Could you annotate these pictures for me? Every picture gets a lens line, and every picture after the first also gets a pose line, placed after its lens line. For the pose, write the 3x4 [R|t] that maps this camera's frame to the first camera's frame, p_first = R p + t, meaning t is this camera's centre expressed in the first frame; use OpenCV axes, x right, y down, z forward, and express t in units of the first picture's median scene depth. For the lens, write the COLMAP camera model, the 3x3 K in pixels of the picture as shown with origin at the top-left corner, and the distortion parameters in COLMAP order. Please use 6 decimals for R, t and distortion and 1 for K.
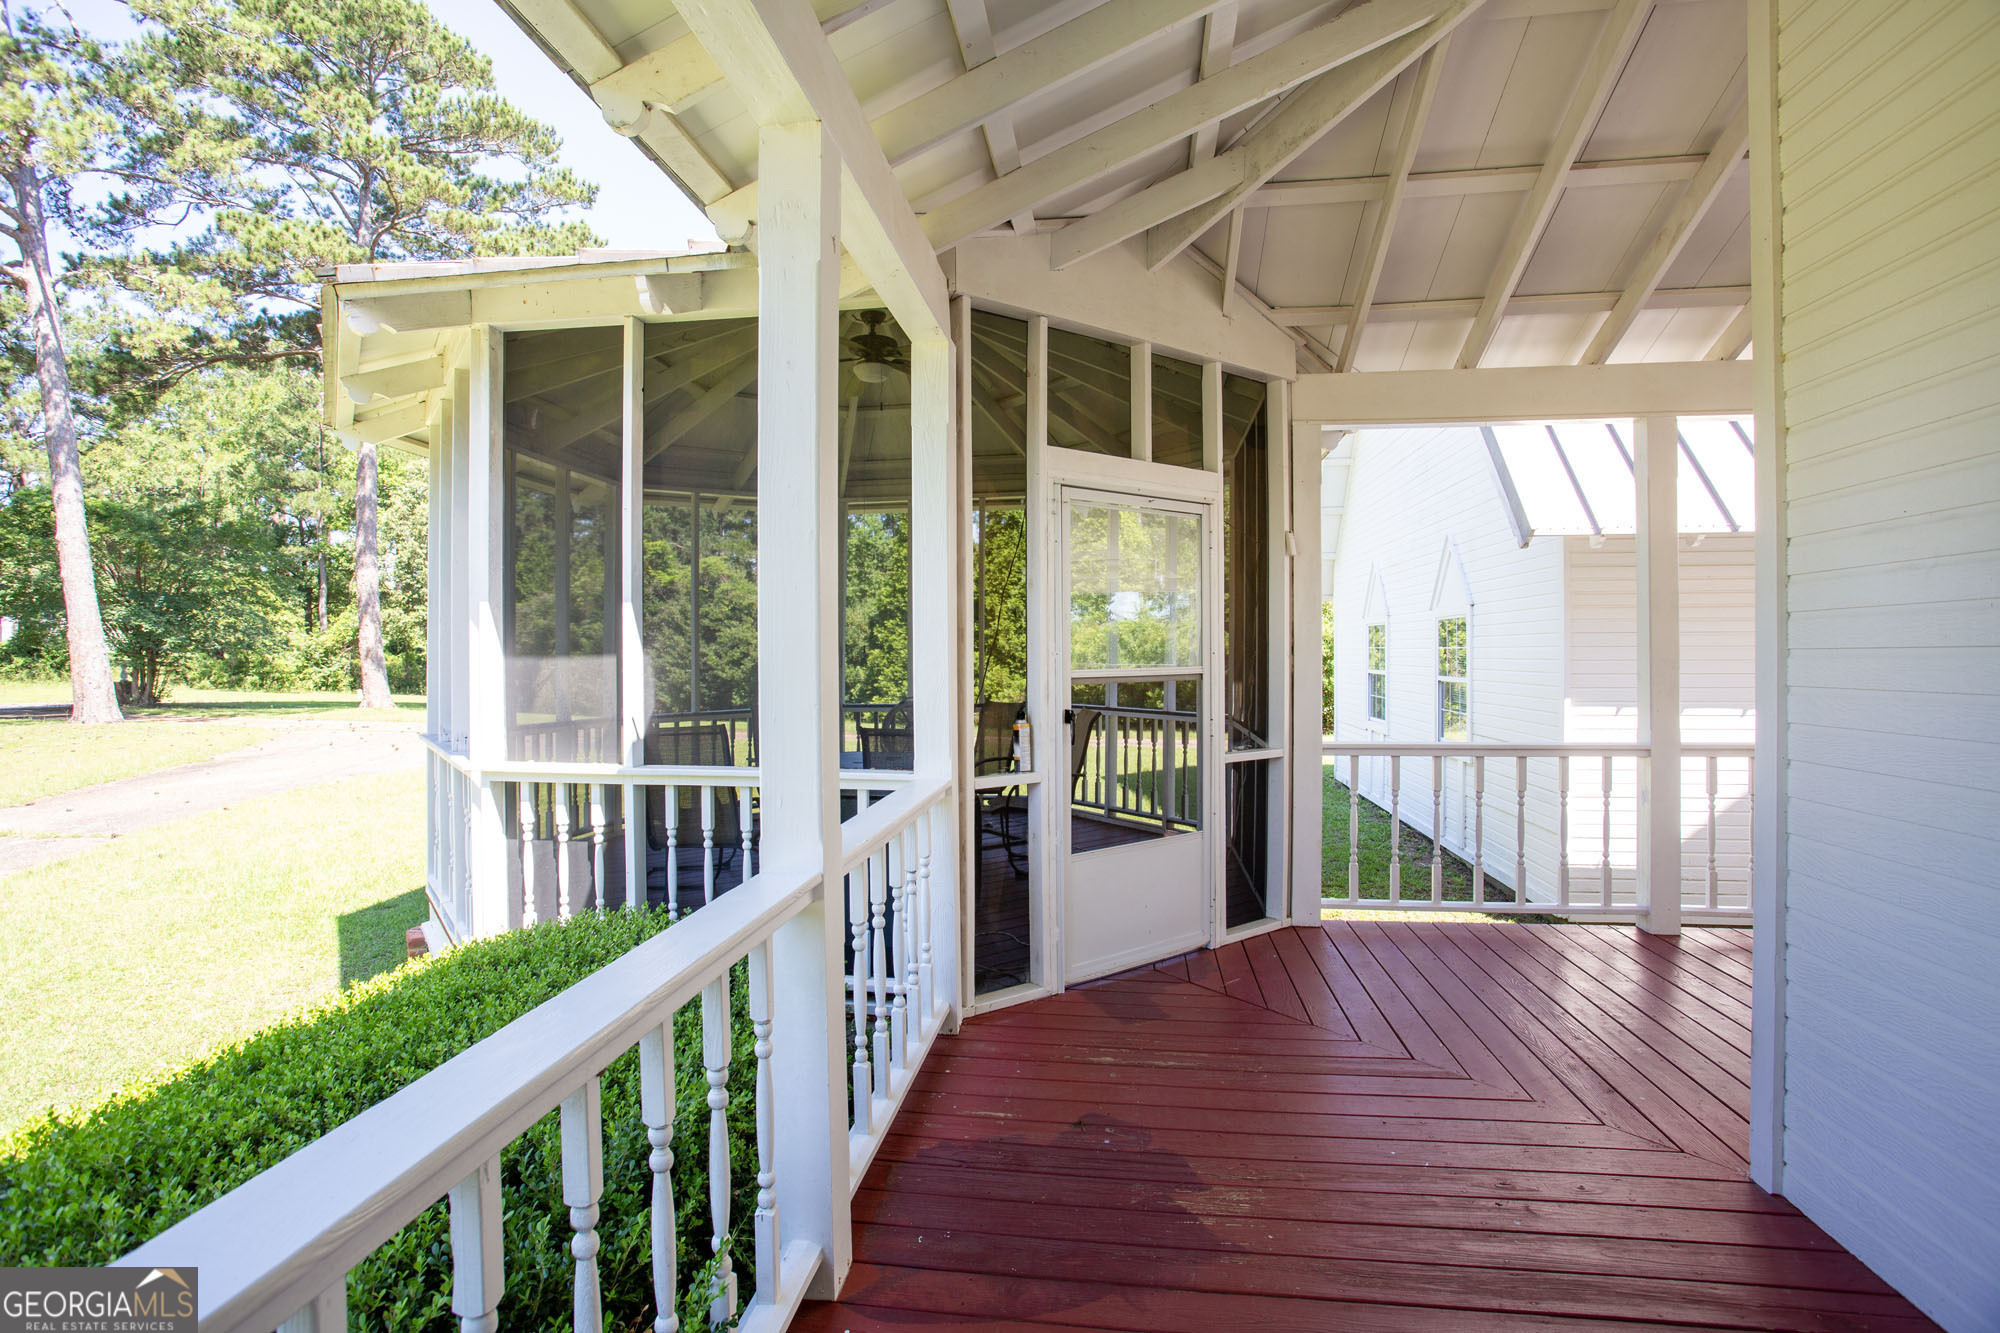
lens RADIAL K [[959.0, 0, 949.8], [0, 959.0, 646.0], [0, 0, 1]] dist [-0.029285, 0.000751]
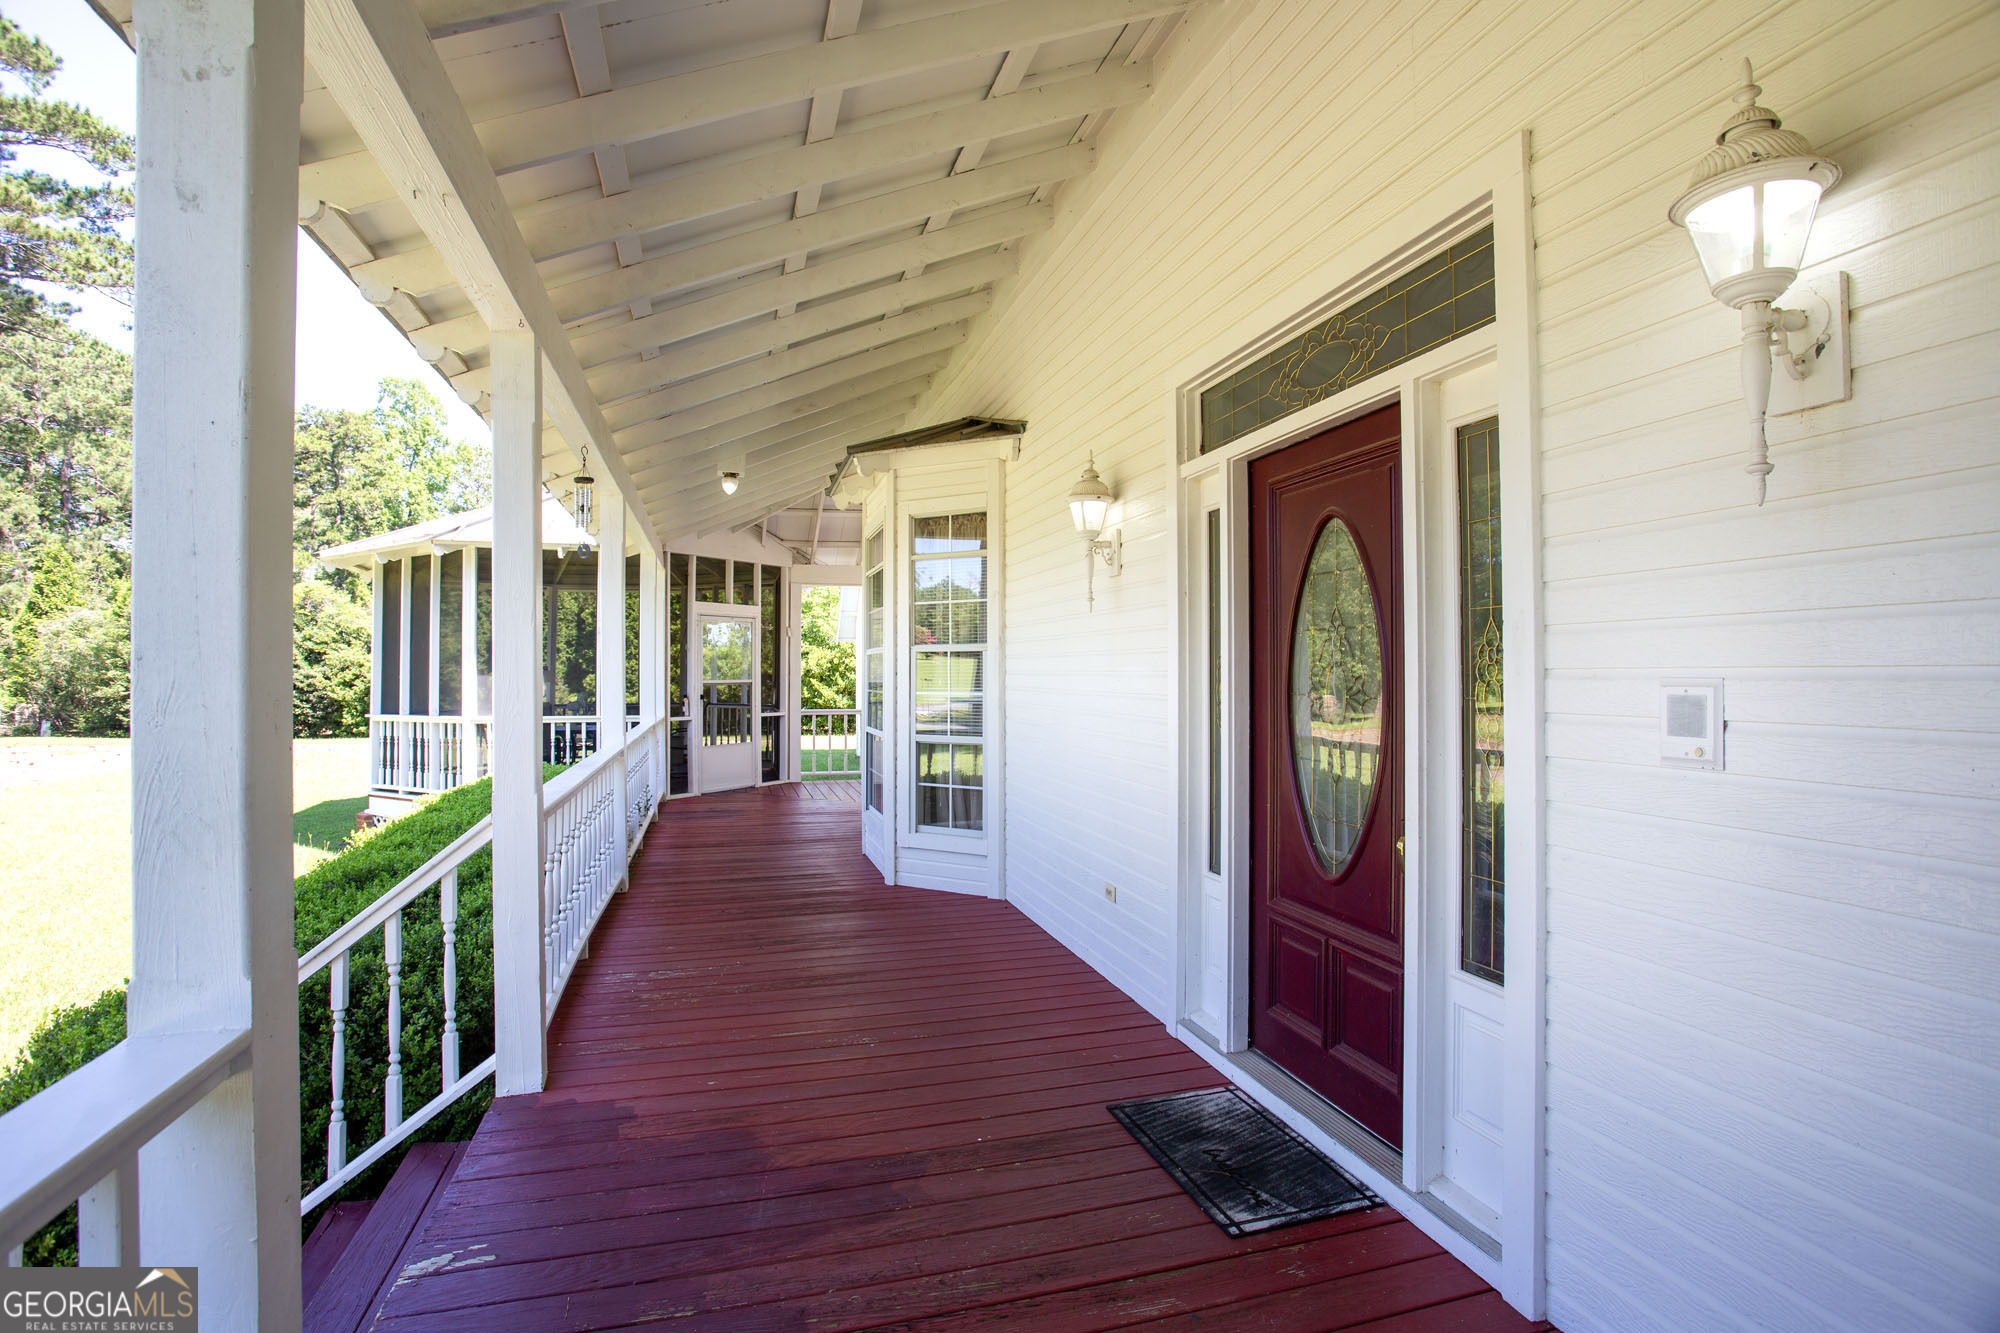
lens RADIAL K [[959.0, 0, 997.2], [0, 959.0, 663.4], [0, 0, 1]] dist [-0.029285, 0.000751]
pose [[0.893915, 0.005551, 0.448203, -0.307765], [-0.003318, 0.999978, -0.005766, -0.010192], [-0.448225, 0.003667, 0.893913, -1.615899]]
